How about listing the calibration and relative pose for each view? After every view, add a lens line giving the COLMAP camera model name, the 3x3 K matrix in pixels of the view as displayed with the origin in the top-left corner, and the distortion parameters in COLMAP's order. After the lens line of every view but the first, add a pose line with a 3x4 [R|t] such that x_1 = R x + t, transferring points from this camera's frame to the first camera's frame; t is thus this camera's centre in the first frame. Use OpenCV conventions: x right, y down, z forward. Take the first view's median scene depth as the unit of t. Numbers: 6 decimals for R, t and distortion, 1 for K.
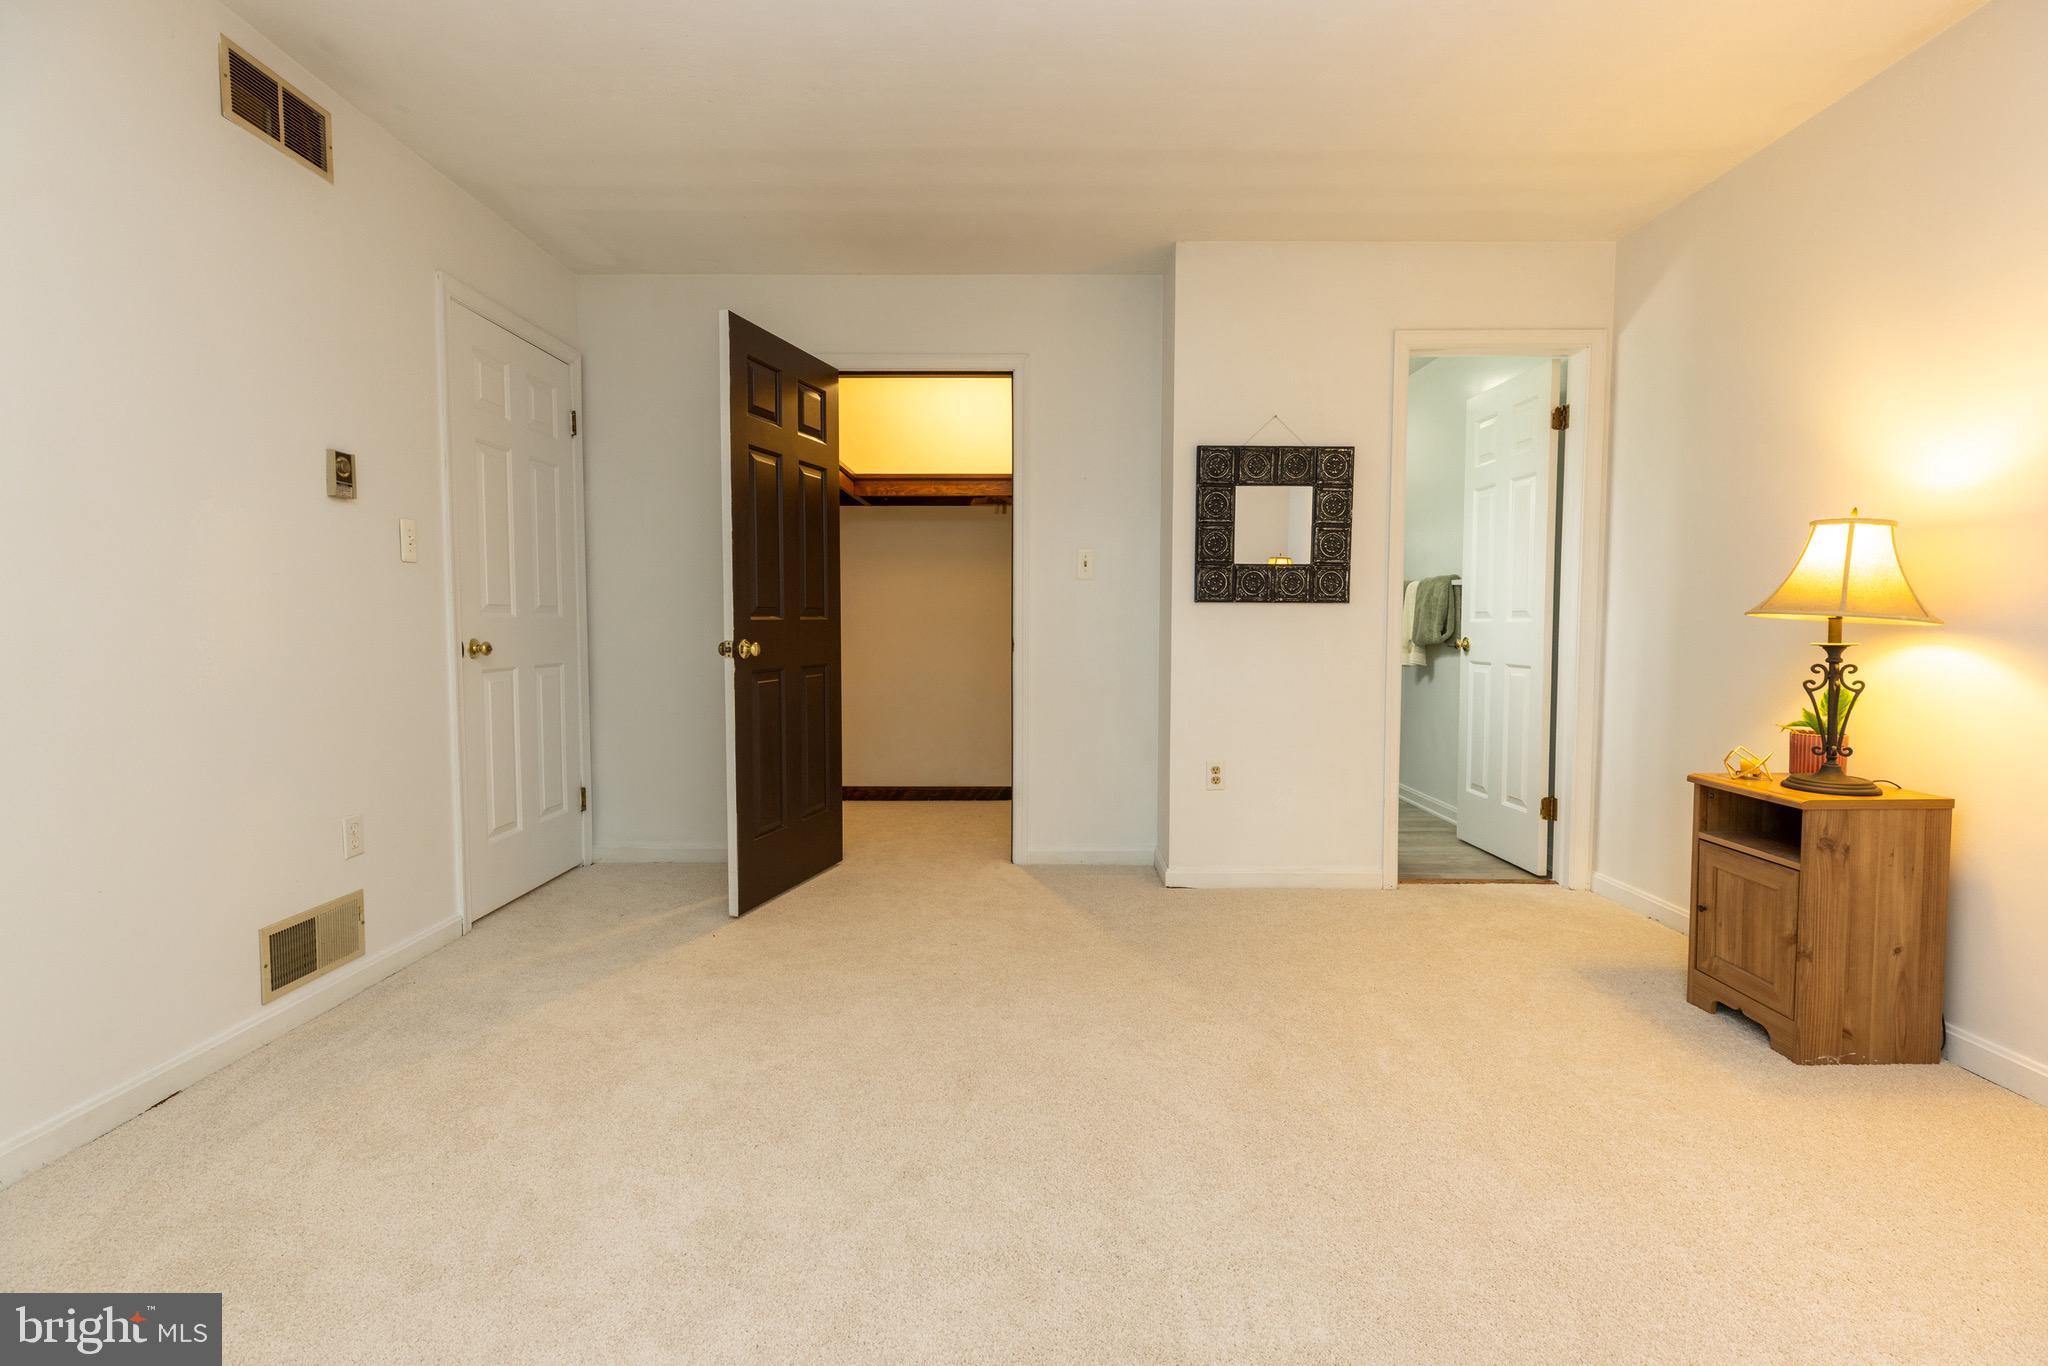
lens RADIAL K [[908.1, 0, 1021.1], [0, 908.1, 672.0], [0, 0, 1]] dist [0.002762, 0.000226]
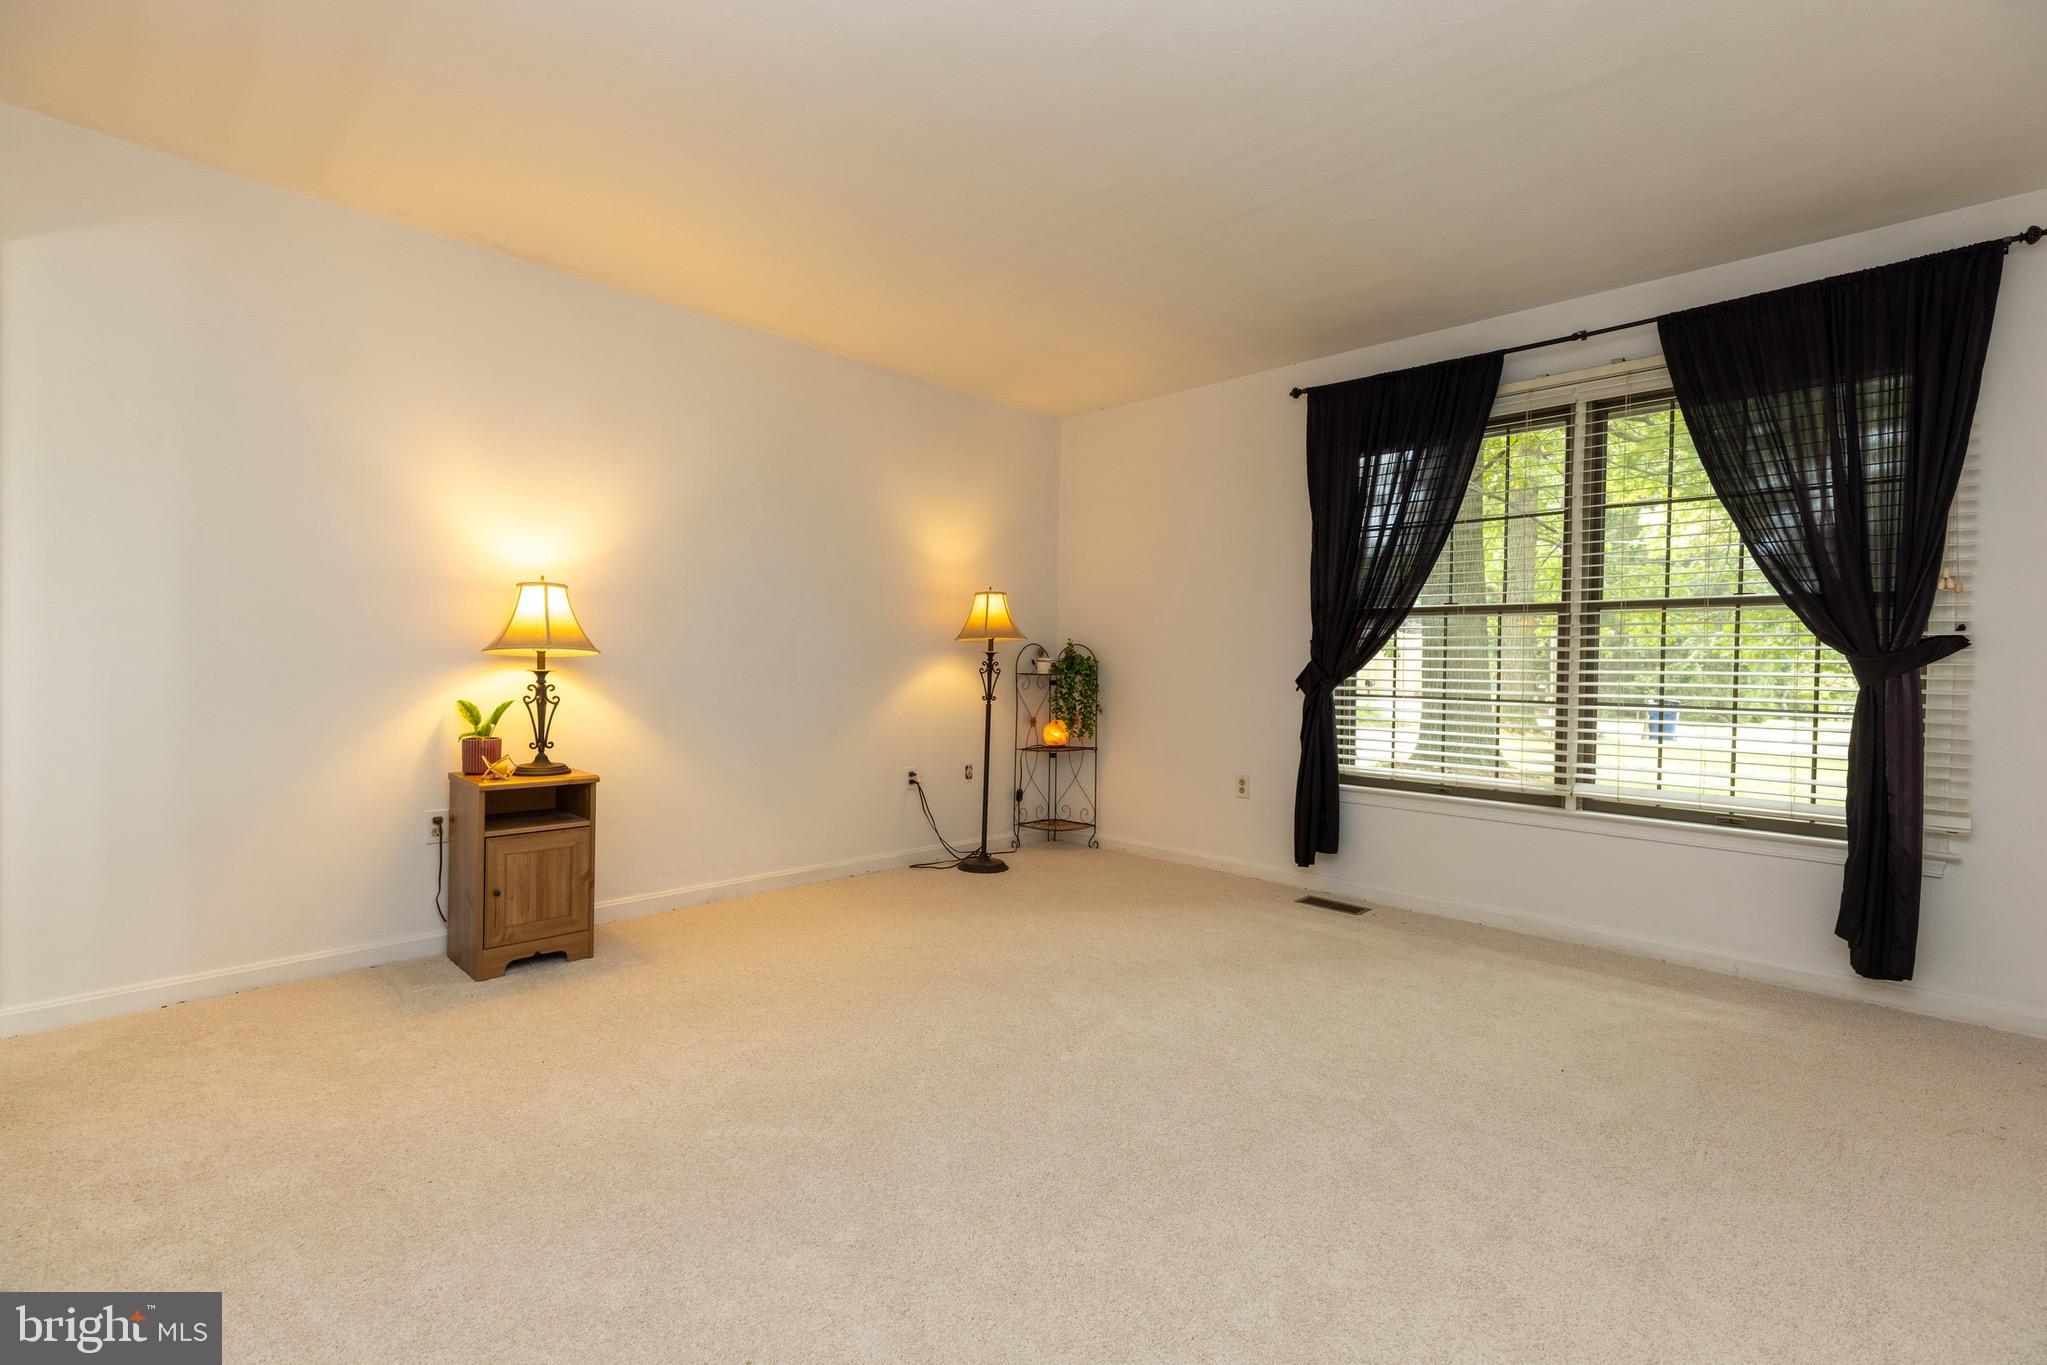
lens RADIAL K [[907.7, 0, 1020.6], [0, 907.7, 671.5], [0, 0, 1]] dist [0.002762, 0.000226]
pose [[-0.736093, -0.010560, 0.676798, -0.600104], [0.024295, 0.998822, 0.042008, -0.067838], [-0.676444, 0.047364, -0.734969, 1.504091]]
